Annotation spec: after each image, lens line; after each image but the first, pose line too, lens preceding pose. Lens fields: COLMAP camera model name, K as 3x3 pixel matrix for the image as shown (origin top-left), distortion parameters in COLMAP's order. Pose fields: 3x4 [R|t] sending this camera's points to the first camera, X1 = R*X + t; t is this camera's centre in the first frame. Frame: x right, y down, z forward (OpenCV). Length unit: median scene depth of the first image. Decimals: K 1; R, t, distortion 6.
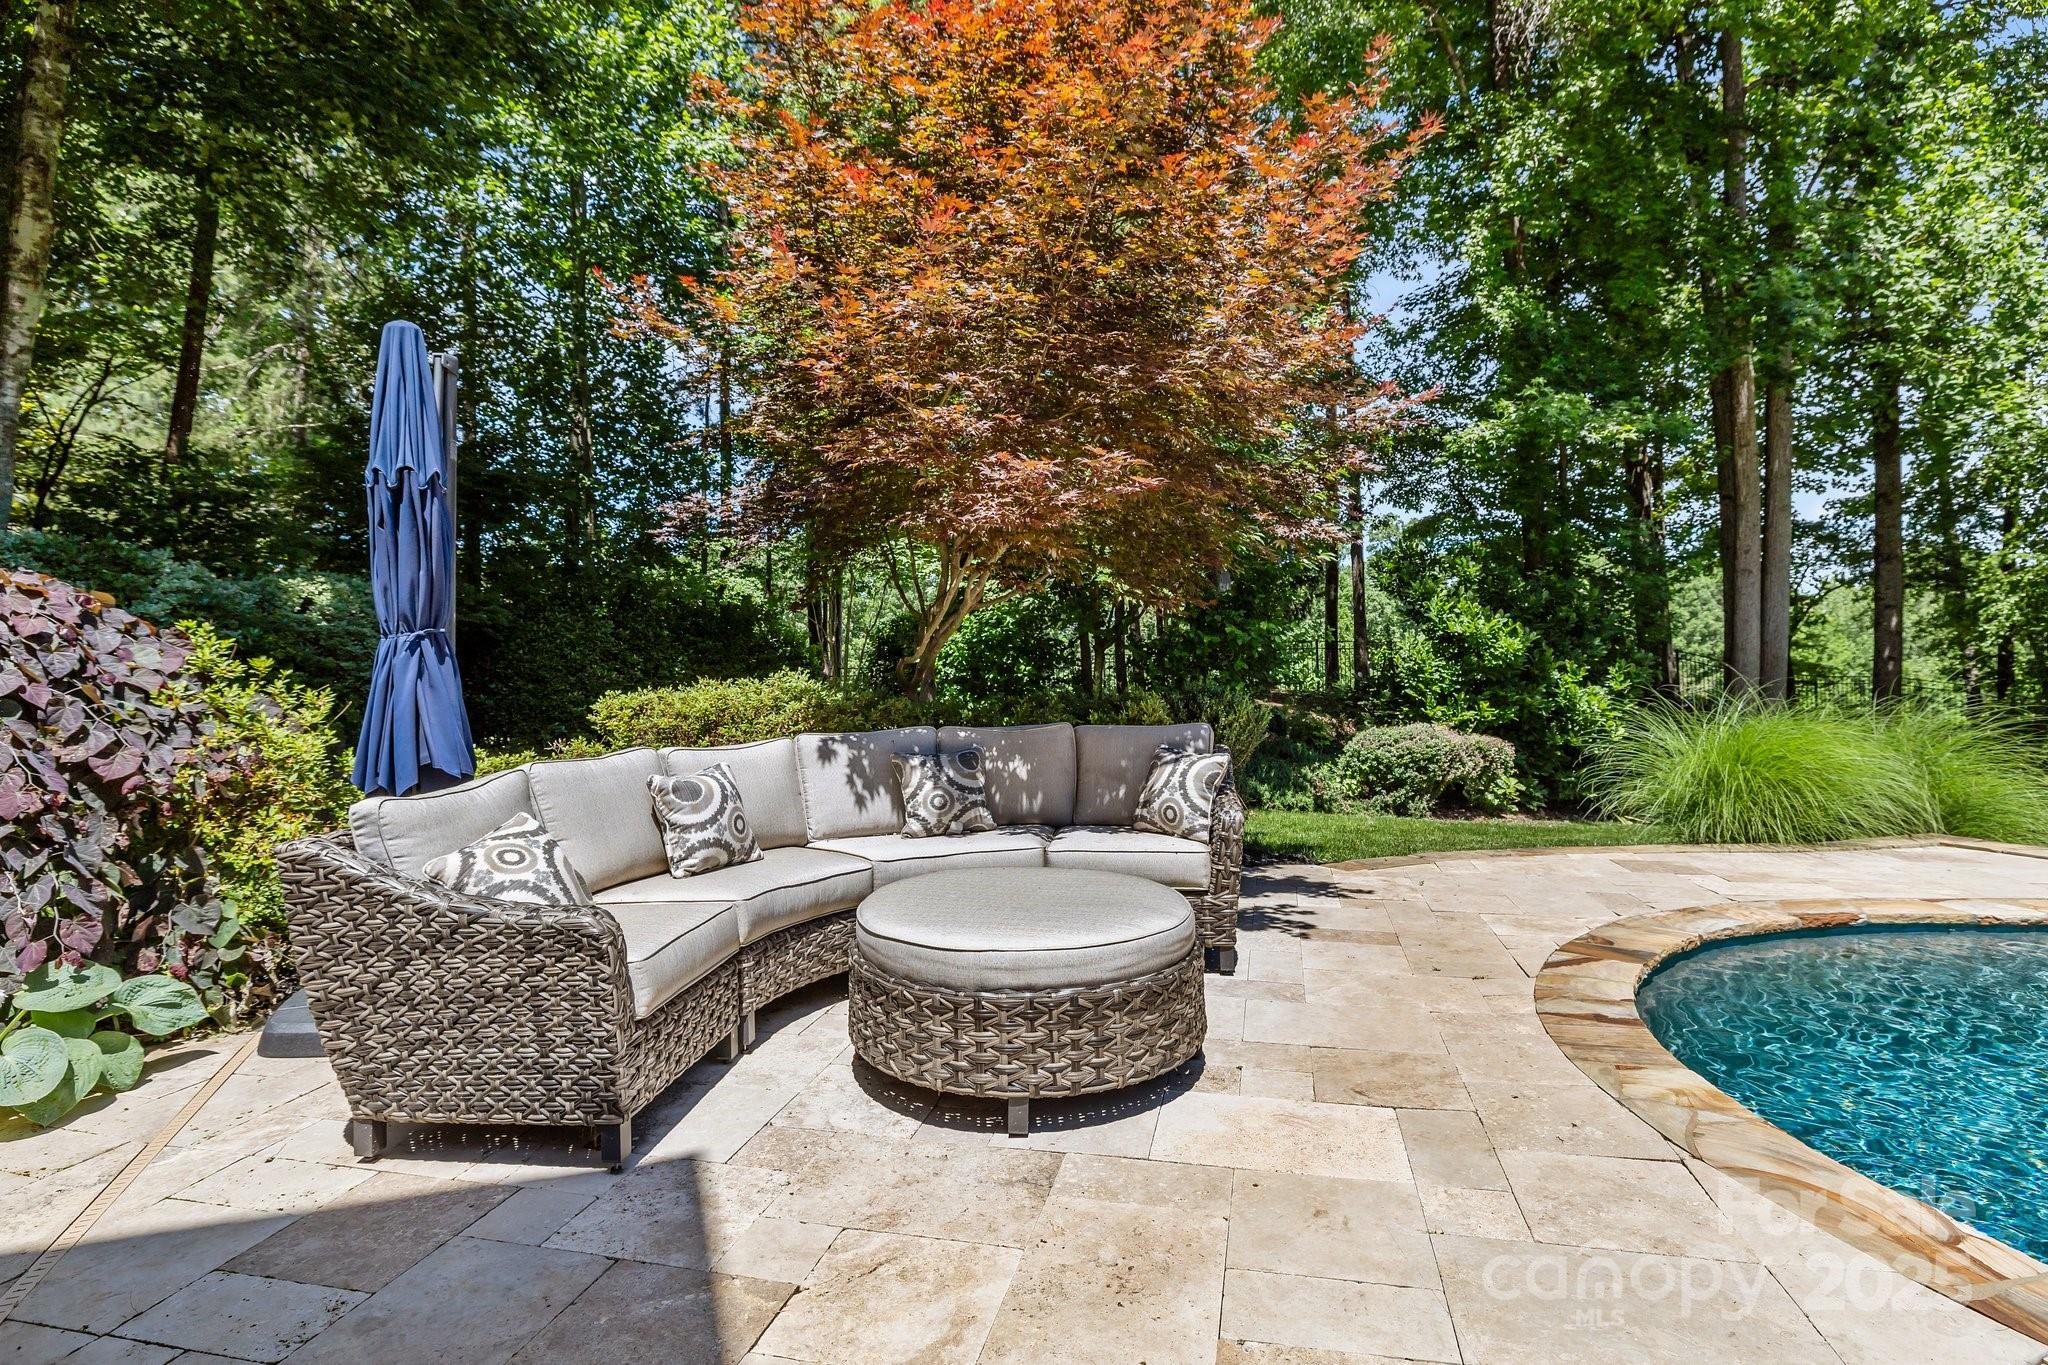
lens RADIAL K [[972.2, 0, 1027.1], [0, 972.2, 654.2], [0, 0, 1]] dist [0.002195, 0.000153]
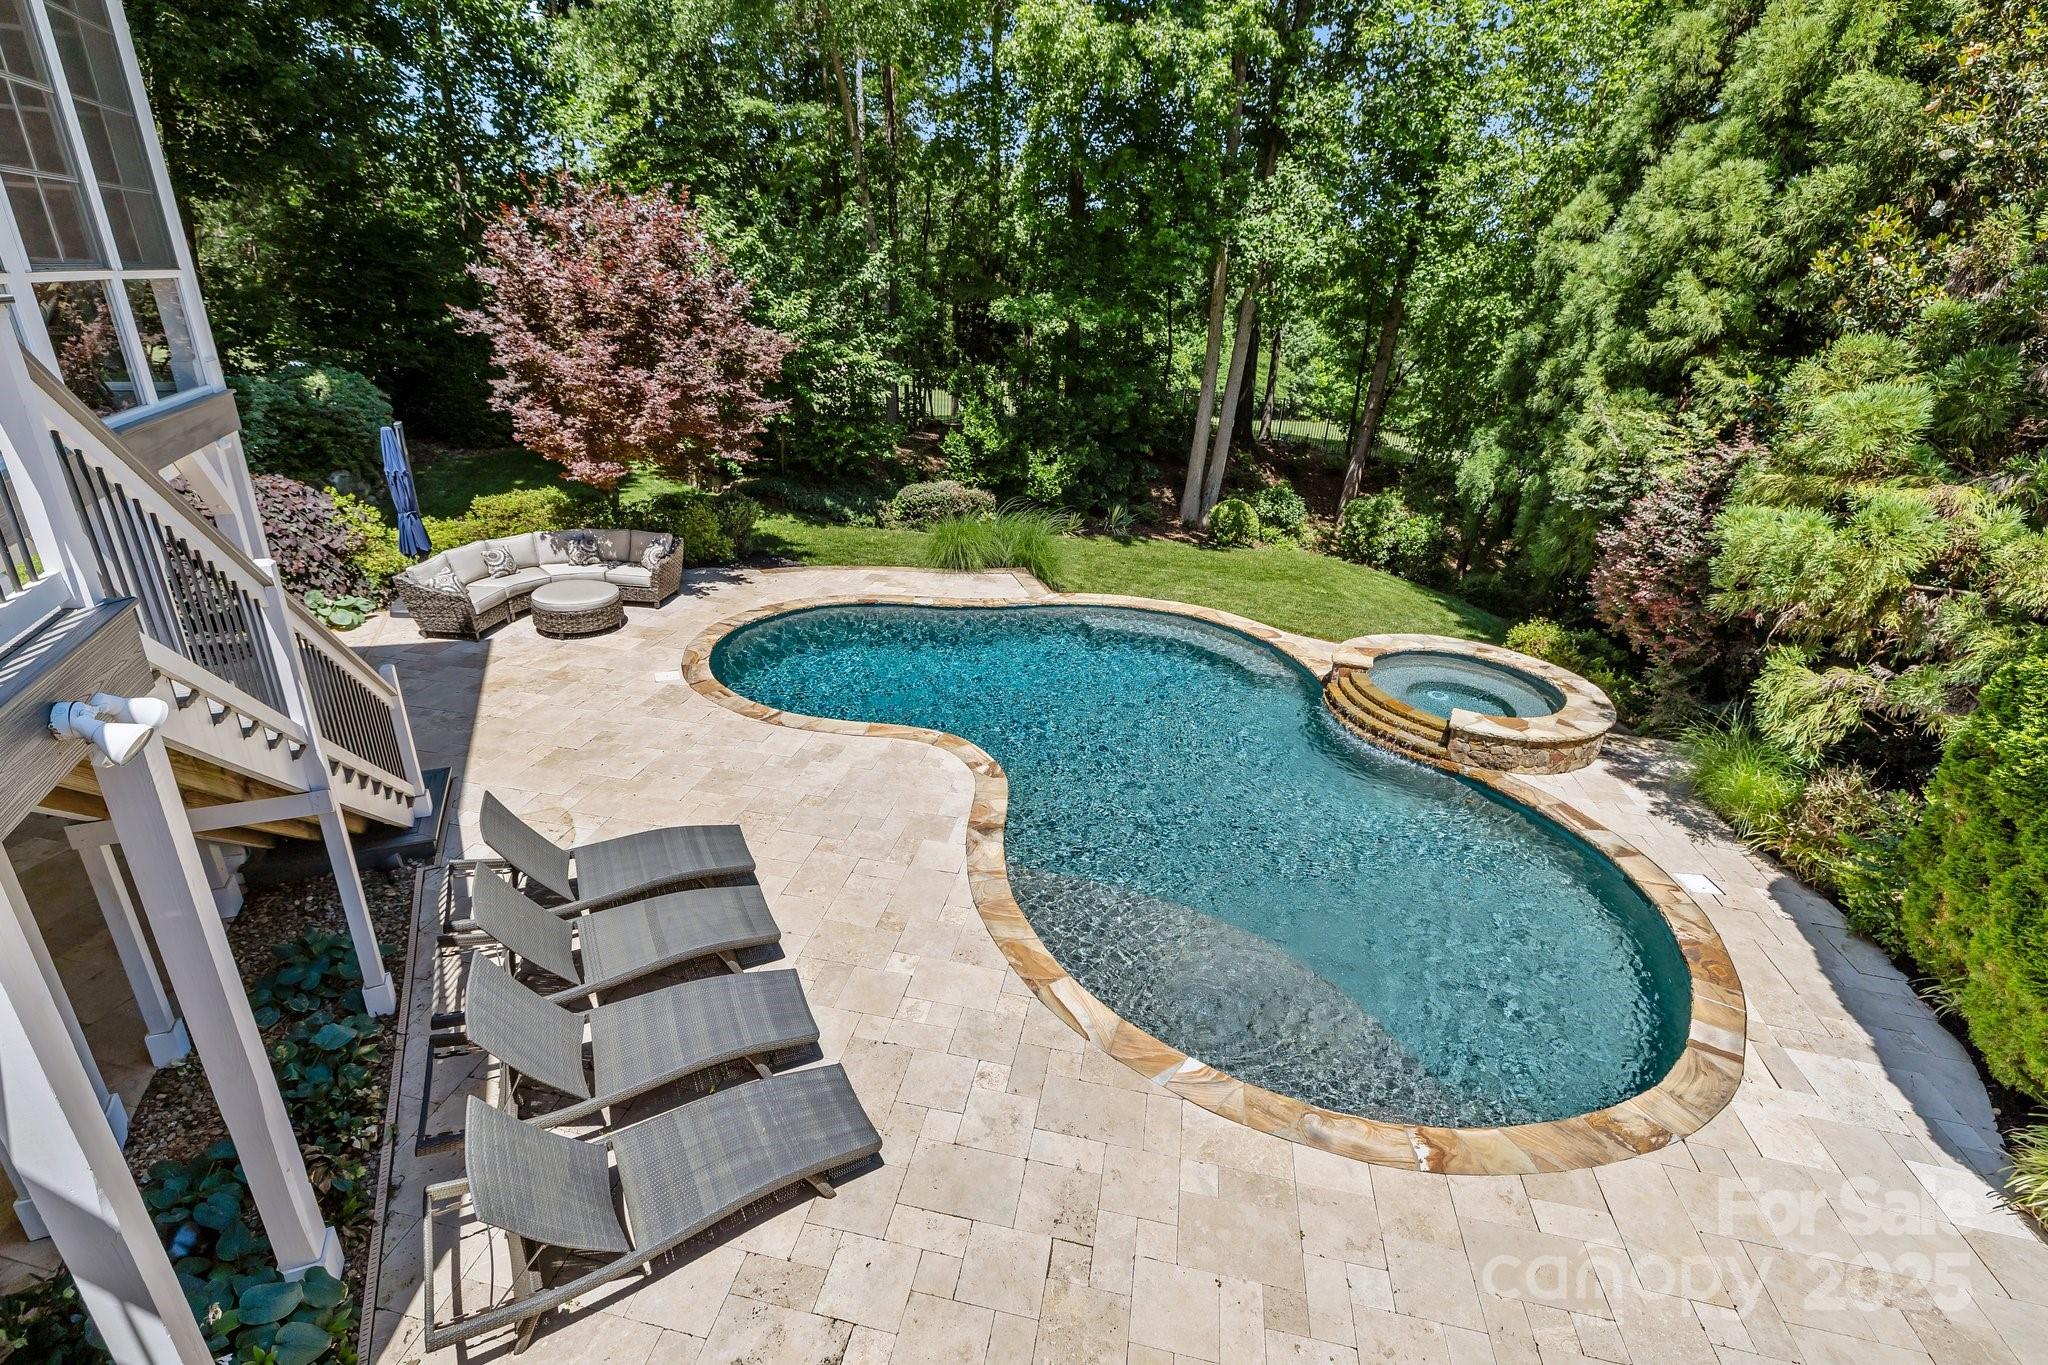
lens RADIAL K [[866.3, 0, 1010.6], [0, 866.3, 669.3], [0, 0, 1]] dist [-0.000187, 0.000452]
pose [[0.995907, 0.045614, 0.078030, 1.425498], [-0.073258, 0.913028, 0.401264, -0.965066], [-0.052940, -0.405337, 0.912633, -2.369745]]
